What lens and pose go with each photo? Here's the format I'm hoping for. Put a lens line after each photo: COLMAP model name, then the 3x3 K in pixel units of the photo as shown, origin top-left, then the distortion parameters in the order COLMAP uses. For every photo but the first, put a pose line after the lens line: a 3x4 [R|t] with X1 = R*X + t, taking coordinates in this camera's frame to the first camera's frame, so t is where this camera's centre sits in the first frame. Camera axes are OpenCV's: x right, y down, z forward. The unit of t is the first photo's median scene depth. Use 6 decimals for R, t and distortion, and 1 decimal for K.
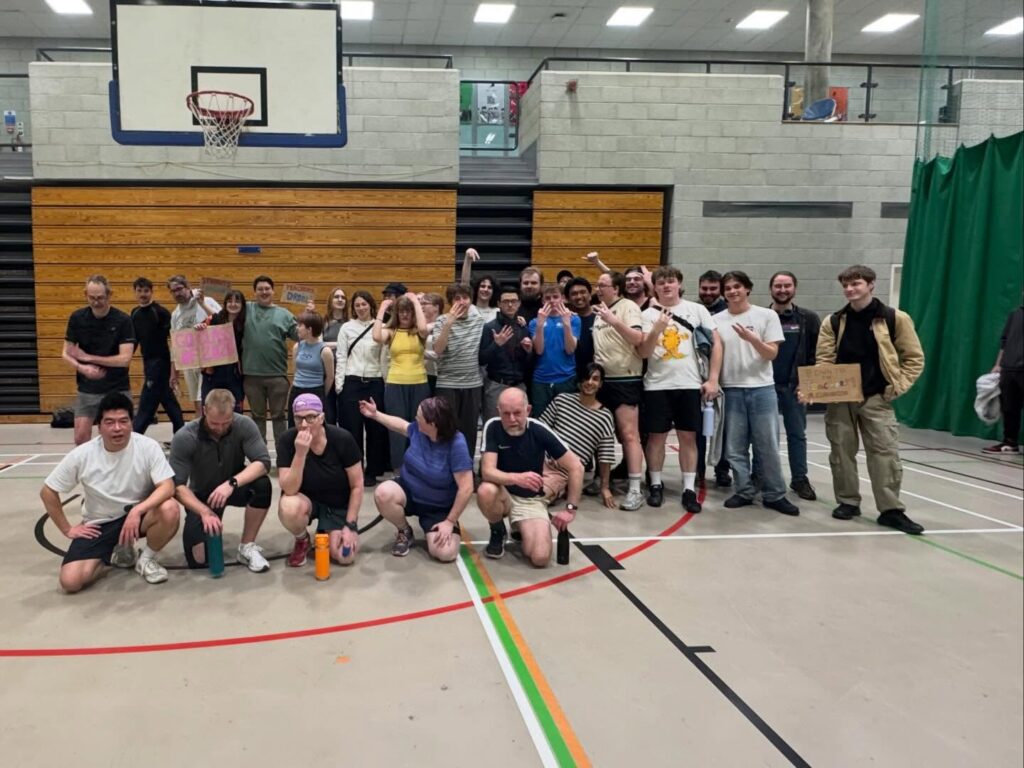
lens RADIAL K [[575.1, 0, 512.0], [0, 575.1, 384.0], [0, 0, 1]] dist [-0.003620, -0.002401]
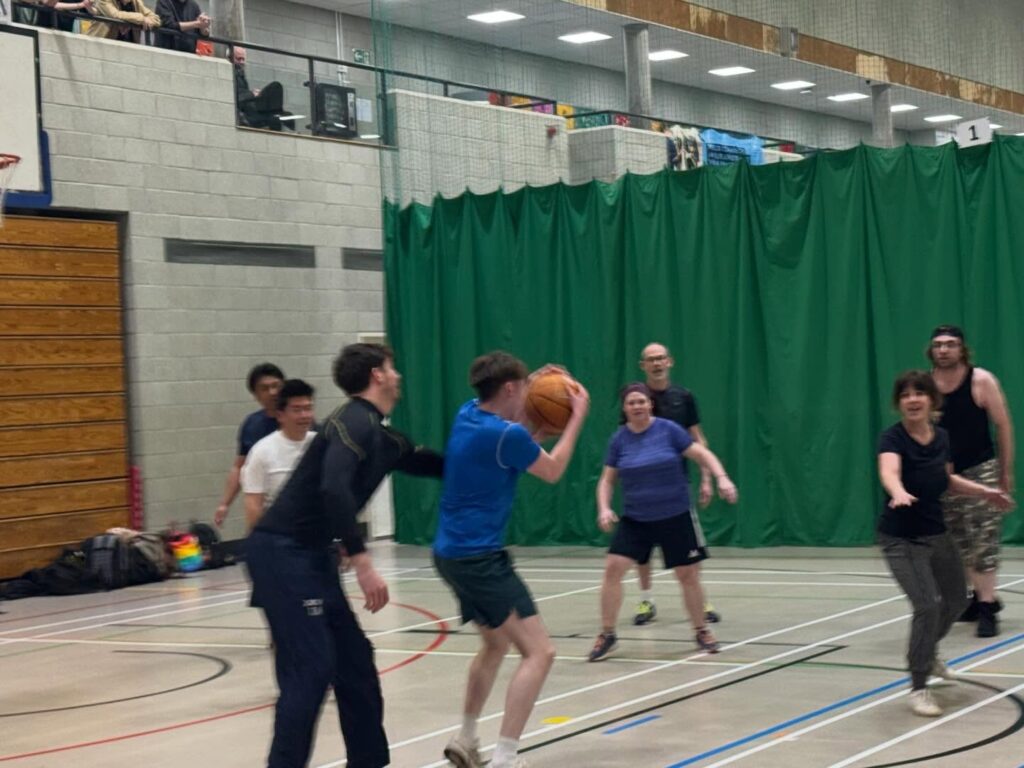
lens RADIAL K [[2044.4, 0, 512.0], [0, 2044.4, 384.0], [0, 0, 1]] dist [0.016023, 0.048852]
pose [[0.582738, -0.024090, 0.812303, -1.326088], [0.116525, 0.991709, -0.054183, 0.016440], [-0.804262, 0.126228, 0.580714, -0.641104]]
